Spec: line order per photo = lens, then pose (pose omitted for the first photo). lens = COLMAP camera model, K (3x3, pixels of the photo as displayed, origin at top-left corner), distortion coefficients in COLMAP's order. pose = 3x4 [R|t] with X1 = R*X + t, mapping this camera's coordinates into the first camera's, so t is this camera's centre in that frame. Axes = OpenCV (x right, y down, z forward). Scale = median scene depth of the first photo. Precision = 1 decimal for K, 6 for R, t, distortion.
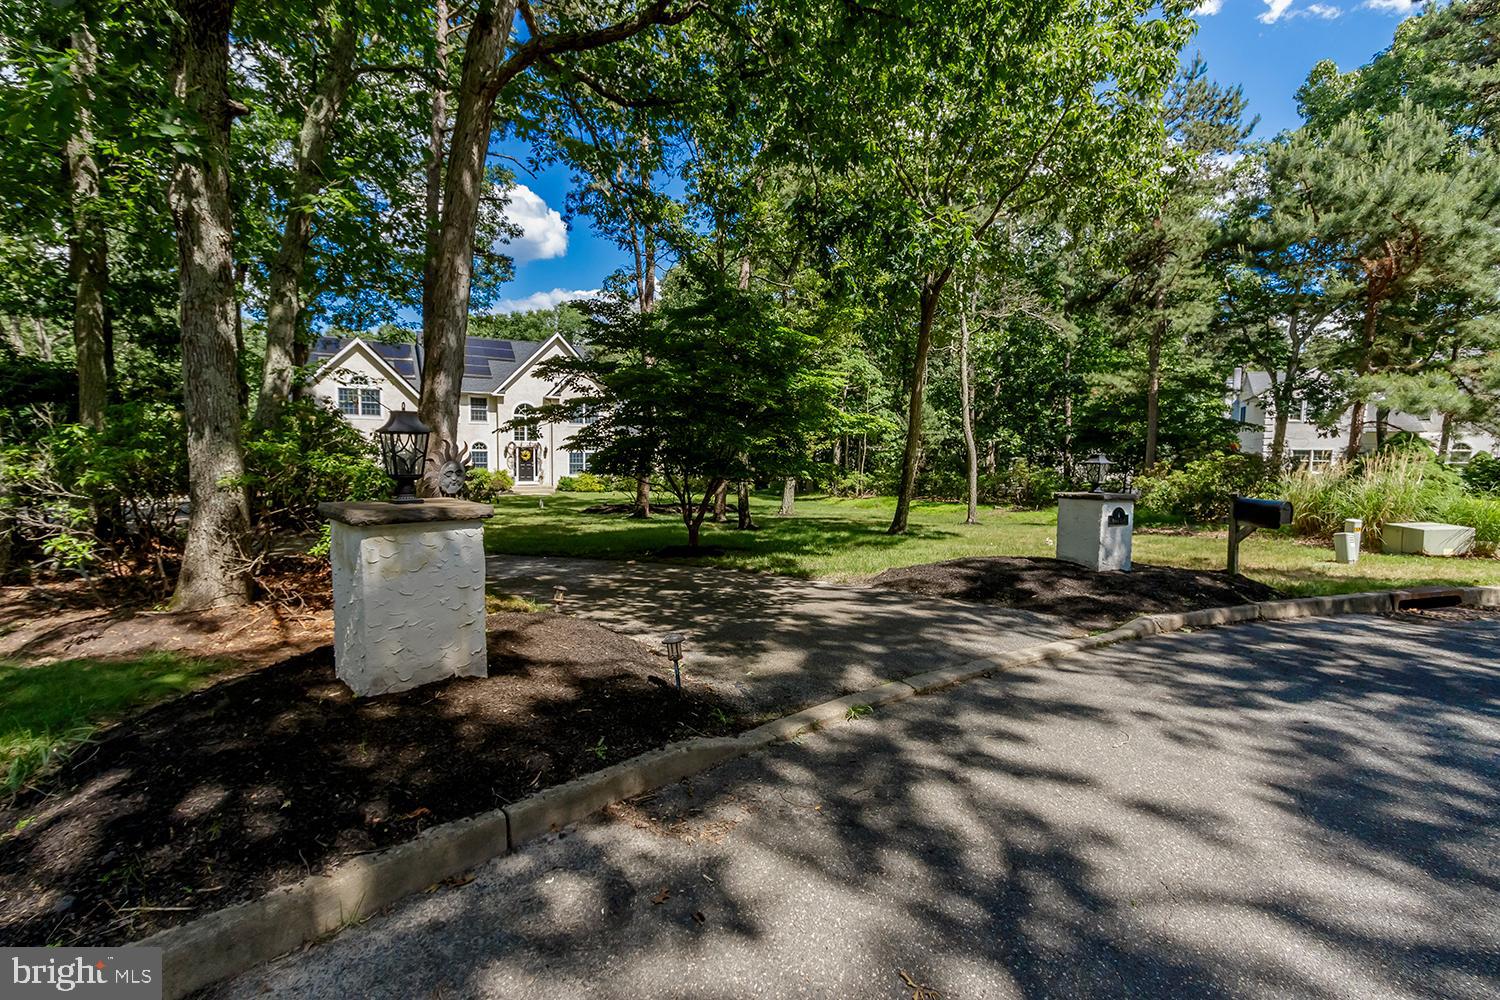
lens RADIAL K [[683.8, 0, 750.0], [0, 683.8, 500.0], [0, 0, 1]] dist [0.000742, 0.000075]
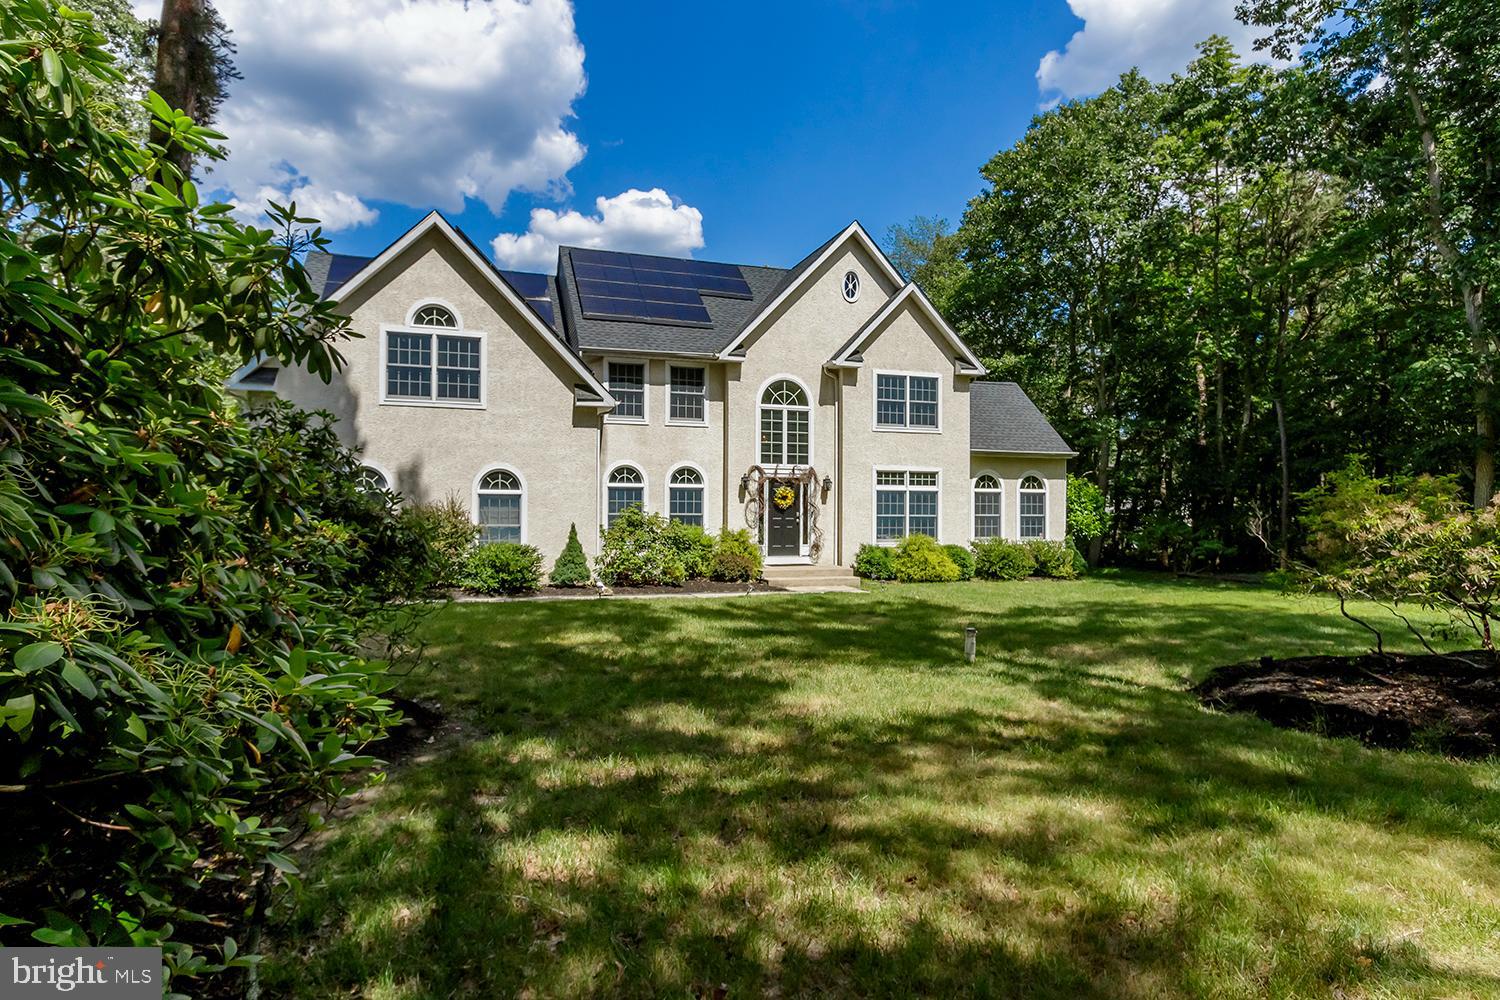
lens RADIAL K [[859.0, 0, 750.0], [0, 859.0, 500.0], [0, 0, 1]] dist [0.001806, 0.000048]
pose [[0.977898, -0.009252, -0.208879, -0.236637], [-0.007790, 0.996714, -0.080620, -0.018906], [0.208938, 0.080466, 0.974613, 0.463199]]
